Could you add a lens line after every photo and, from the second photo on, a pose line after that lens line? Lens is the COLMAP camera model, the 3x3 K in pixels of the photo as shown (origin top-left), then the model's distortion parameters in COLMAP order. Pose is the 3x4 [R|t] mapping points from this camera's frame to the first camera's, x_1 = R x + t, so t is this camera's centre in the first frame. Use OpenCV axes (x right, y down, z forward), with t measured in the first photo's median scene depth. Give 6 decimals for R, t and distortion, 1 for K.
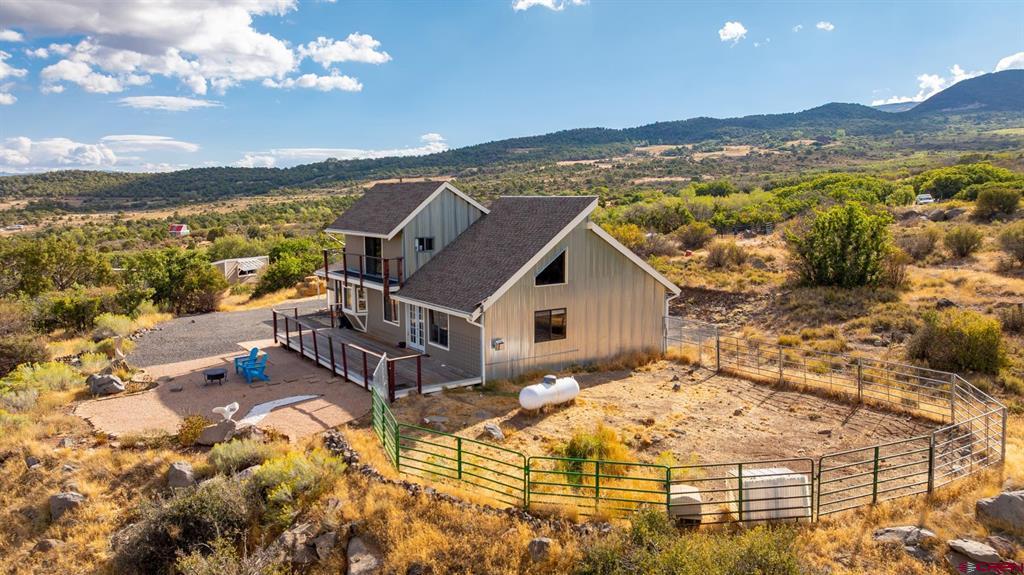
lens RADIAL K [[711.0, 0, 512.0], [0, 711.0, 287.5], [0, 0, 1]] dist [-0.019748, 0.002394]
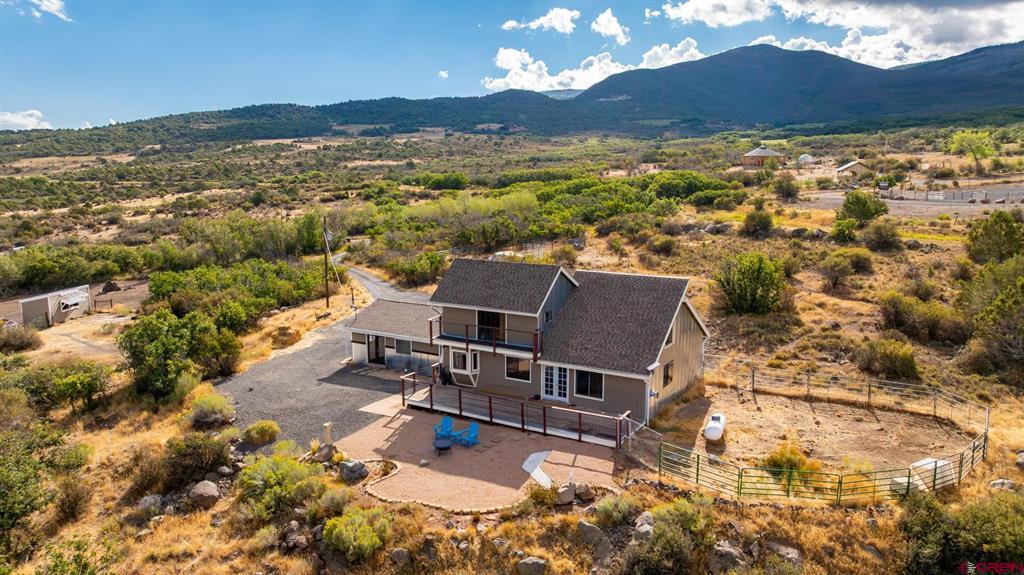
lens RADIAL K [[711.0, 0, 512.0], [0, 711.0, 287.5], [0, 0, 1]] dist [-0.019748, 0.002394]
pose [[0.911016, -0.061063, 0.407826, -0.227996], [0.048151, 0.997962, 0.041863, -0.055093], [-0.409551, -0.018500, 0.912100, -0.041675]]
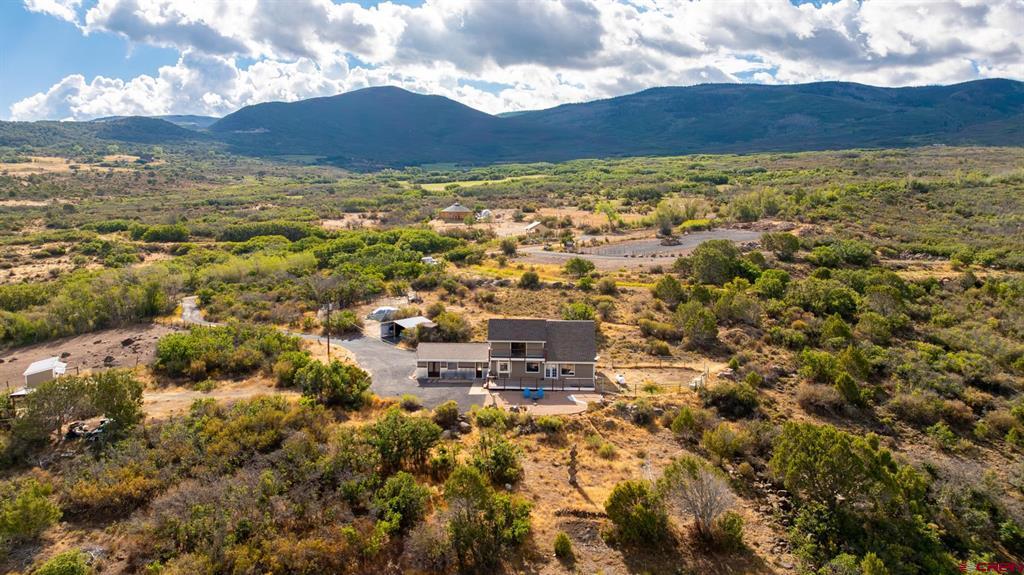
lens RADIAL K [[711.0, 0, 512.0], [0, 711.0, 287.5], [0, 0, 1]] dist [-0.019748, 0.002394]
pose [[0.603799, -0.080720, 0.793039, -0.793862], [0.090976, 0.995337, 0.032044, -0.124050], [-0.791928, 0.052799, 0.608327, -0.207327]]
